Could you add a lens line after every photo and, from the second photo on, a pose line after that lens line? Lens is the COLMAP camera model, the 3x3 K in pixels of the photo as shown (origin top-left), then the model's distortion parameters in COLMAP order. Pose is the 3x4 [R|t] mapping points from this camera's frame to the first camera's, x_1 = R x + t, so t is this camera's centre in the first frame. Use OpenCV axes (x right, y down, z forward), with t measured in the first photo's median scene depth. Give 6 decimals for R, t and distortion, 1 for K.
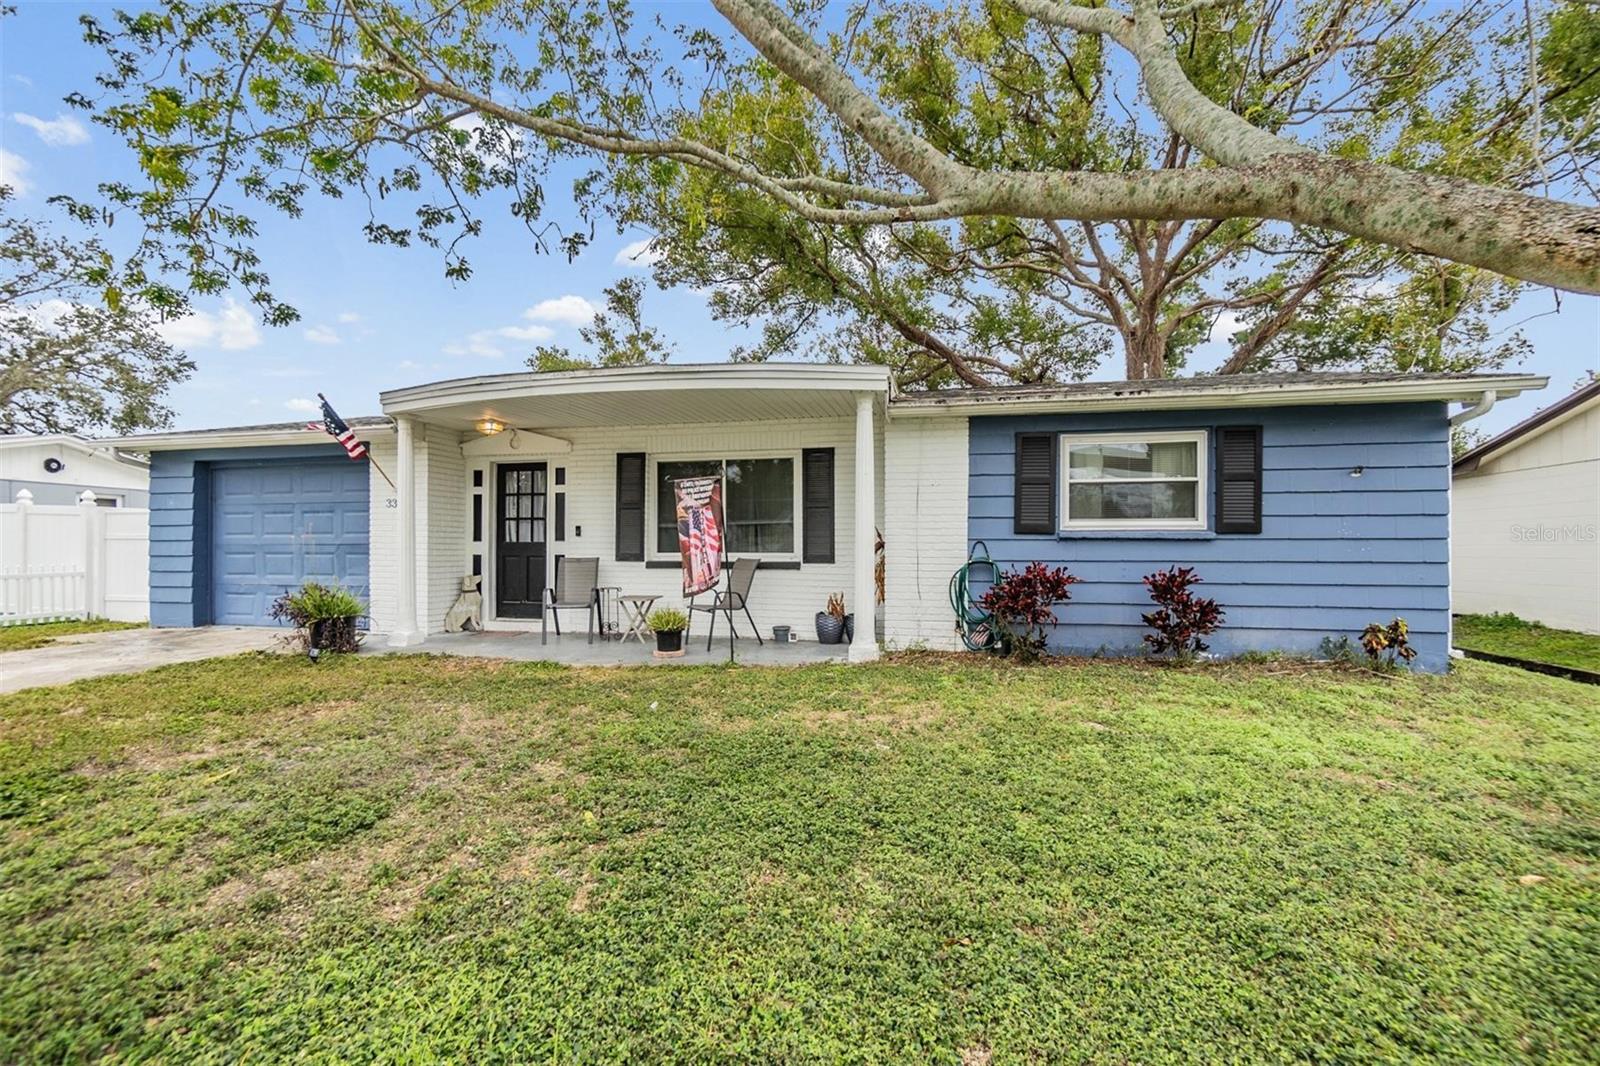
lens RADIAL K [[696.2, 0, 805.7], [0, 696.2, 541.7], [0, 0, 1]] dist [0.000212, -0.000585]
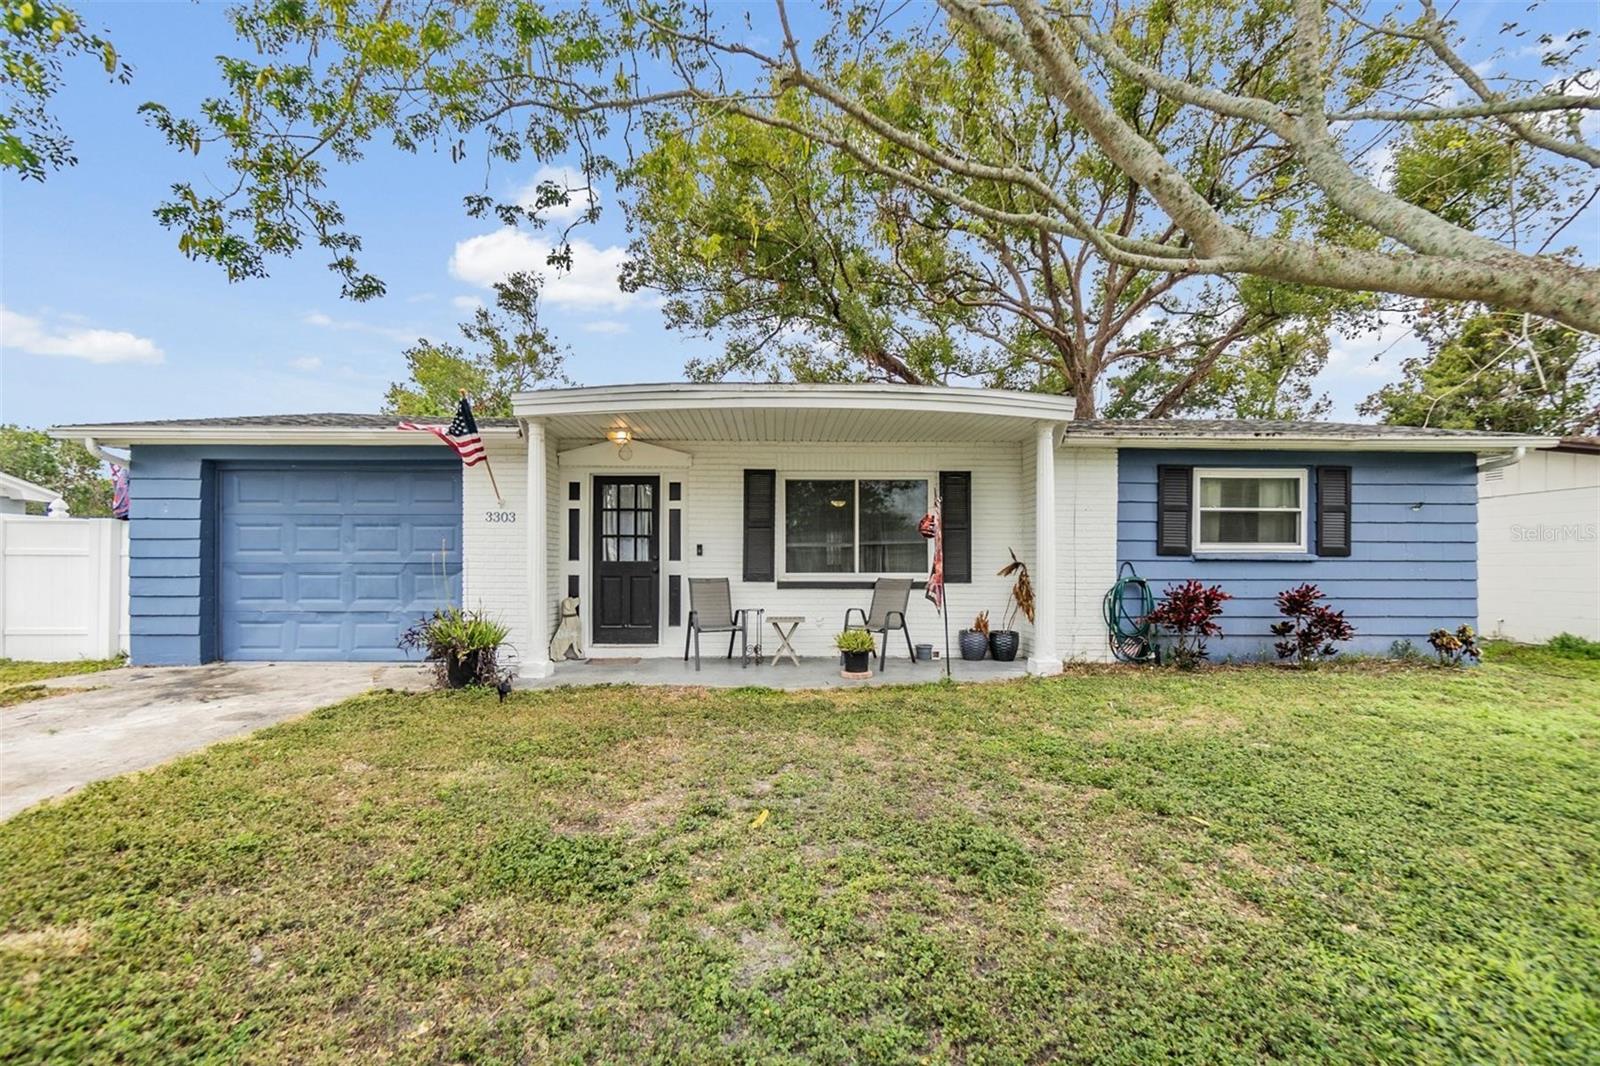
lens RADIAL K [[696.2, 0, 802.0], [0, 696.2, 567.3], [0, 0, 1]] dist [0.000212, -0.000585]
pose [[0.969517, 0.000746, 0.245024, -0.443938], [-0.003355, 0.999942, 0.010229, -0.001681], [-0.245002, -0.010740, 0.969463, 0.049027]]
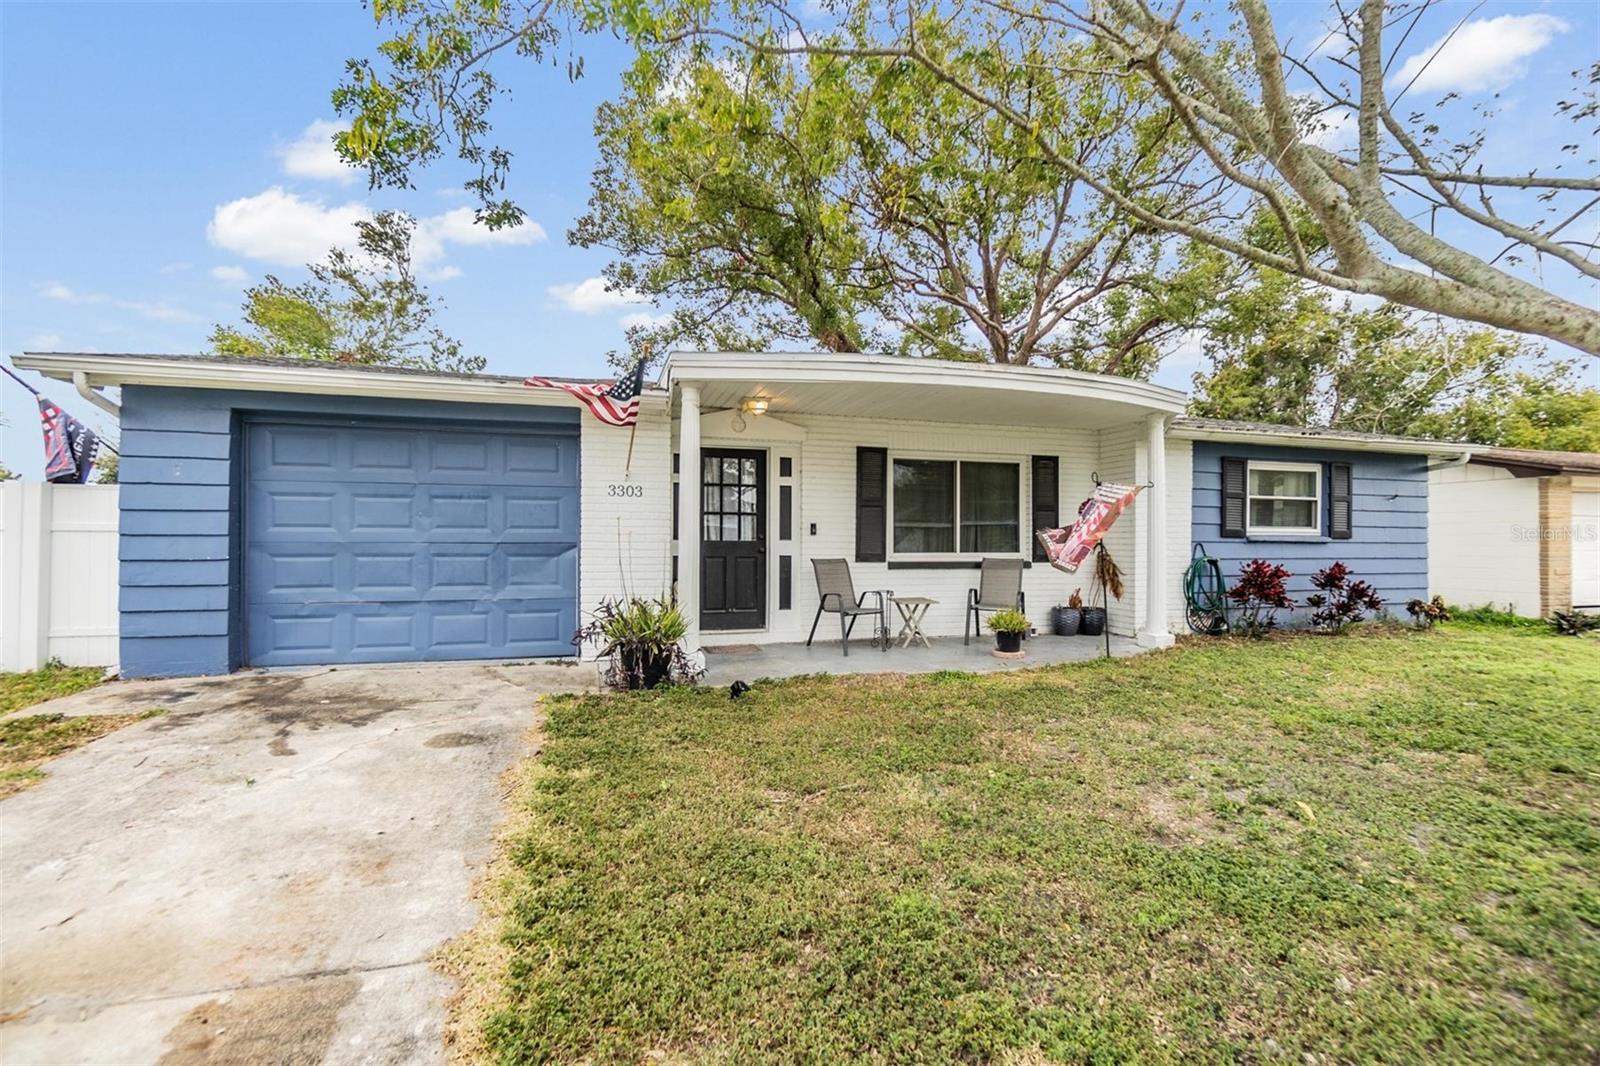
lens RADIAL K [[696.2, 0, 802.0], [0, 696.2, 540.0], [0, 0, 1]] dist [0.000212, -0.000585]
pose [[0.876691, 0.006219, 0.481014, -0.809792], [-0.006634, 0.999978, -0.000838, -0.000447], [-0.481008, -0.002457, 0.876713, 0.226579]]
